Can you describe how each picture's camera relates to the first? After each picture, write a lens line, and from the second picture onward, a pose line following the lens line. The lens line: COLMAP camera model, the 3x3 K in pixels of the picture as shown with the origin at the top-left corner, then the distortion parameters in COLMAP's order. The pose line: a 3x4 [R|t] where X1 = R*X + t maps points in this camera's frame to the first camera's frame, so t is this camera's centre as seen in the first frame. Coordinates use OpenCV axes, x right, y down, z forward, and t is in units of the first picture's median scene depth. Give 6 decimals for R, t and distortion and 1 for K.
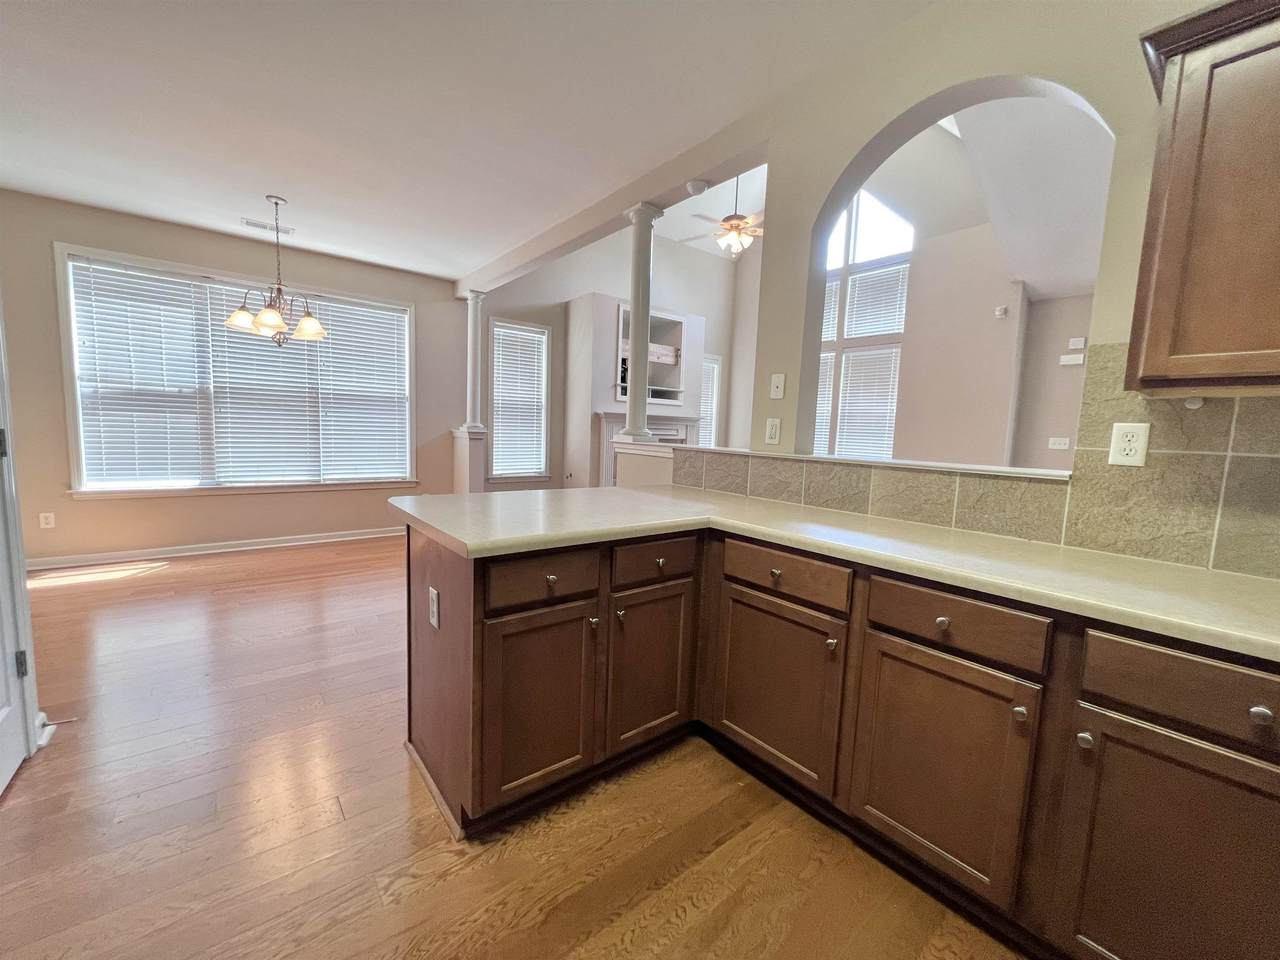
lens RADIAL K [[515.2, 0, 637.7], [0, 515.2, 483.6], [0, 0, 1]] dist [0.000443, 0.000069]
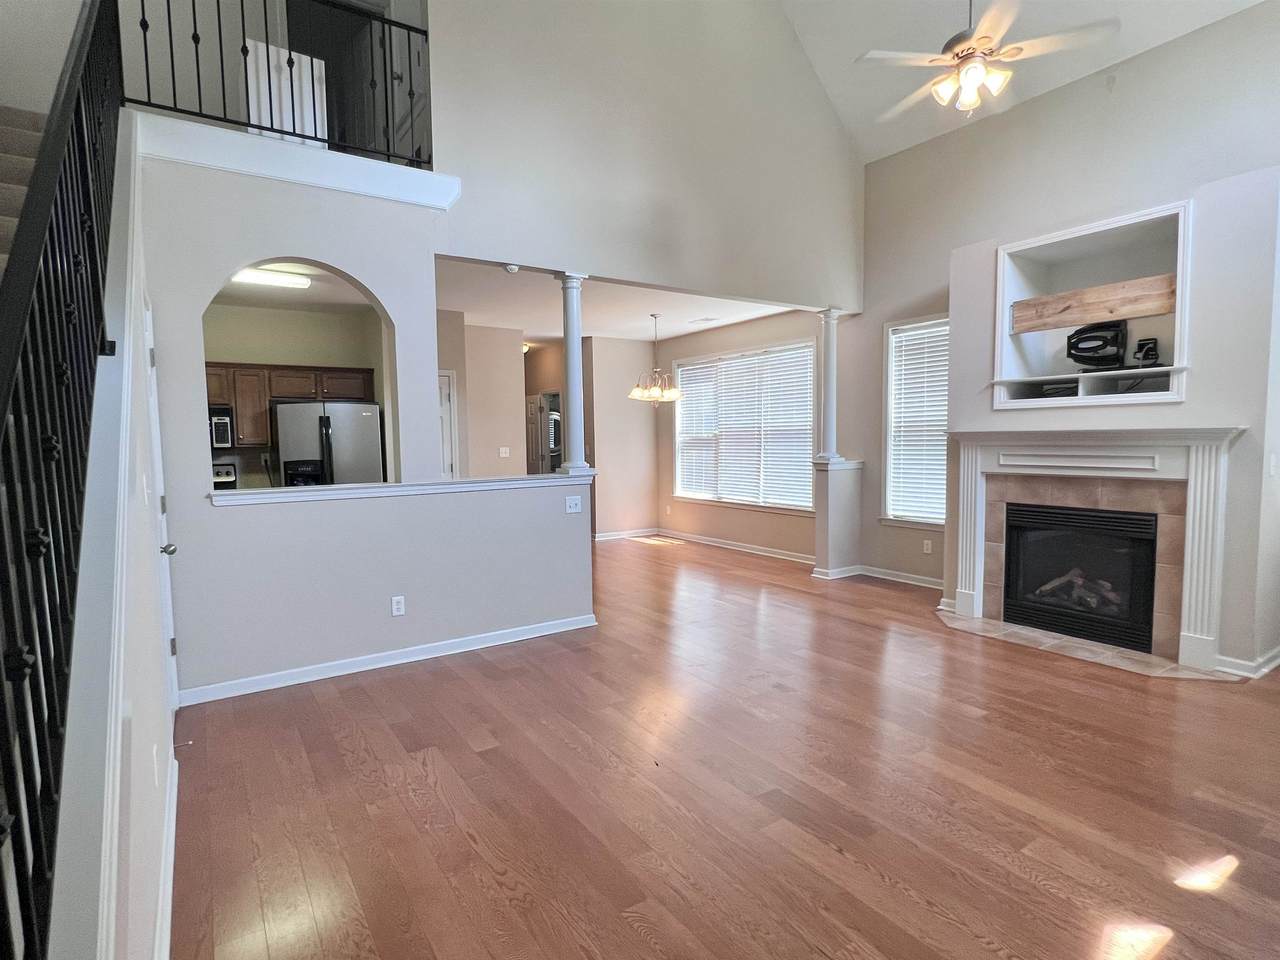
lens RADIAL K [[630.5, 0, 638.2], [0, 630.5, 483.7], [0, 0, 1]] dist [0.000024, 0.000056]
pose [[-0.070271, 0.038818, -0.996772, 0.830144], [-0.091706, 0.994760, 0.045204, -0.085502], [0.993304, 0.094587, -0.066343, 0.764198]]
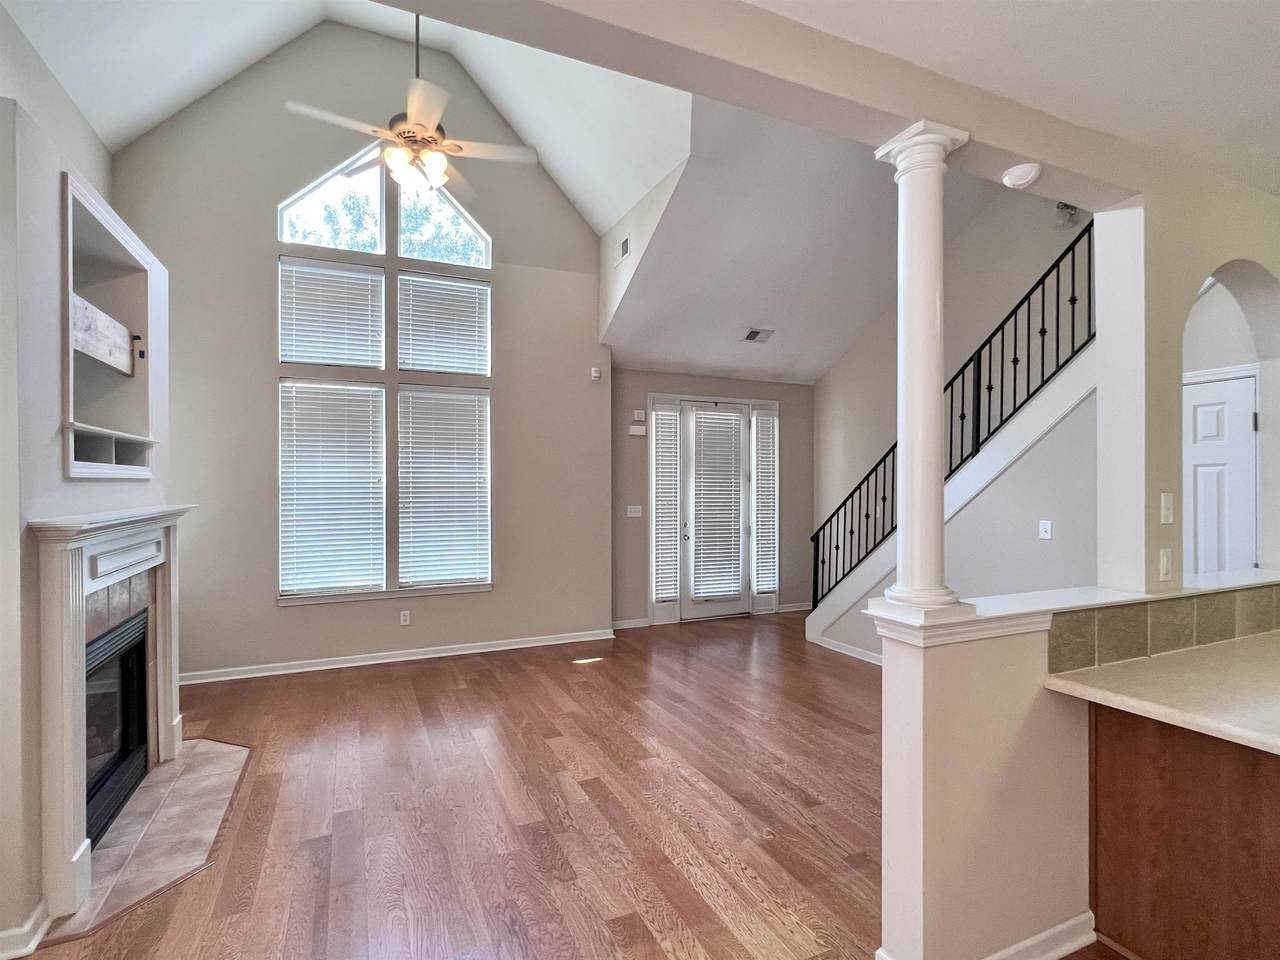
lens RADIAL K [[630.5, 0, 638.2], [0, 630.5, 483.7], [0, 0, 1]] dist [0.000024, 0.000056]
pose [[0.253286, -0.036859, 0.966689, -0.362178], [0.110980, 0.993784, 0.008814, -0.141420], [-0.961005, 0.105051, 0.255802, 0.664539]]
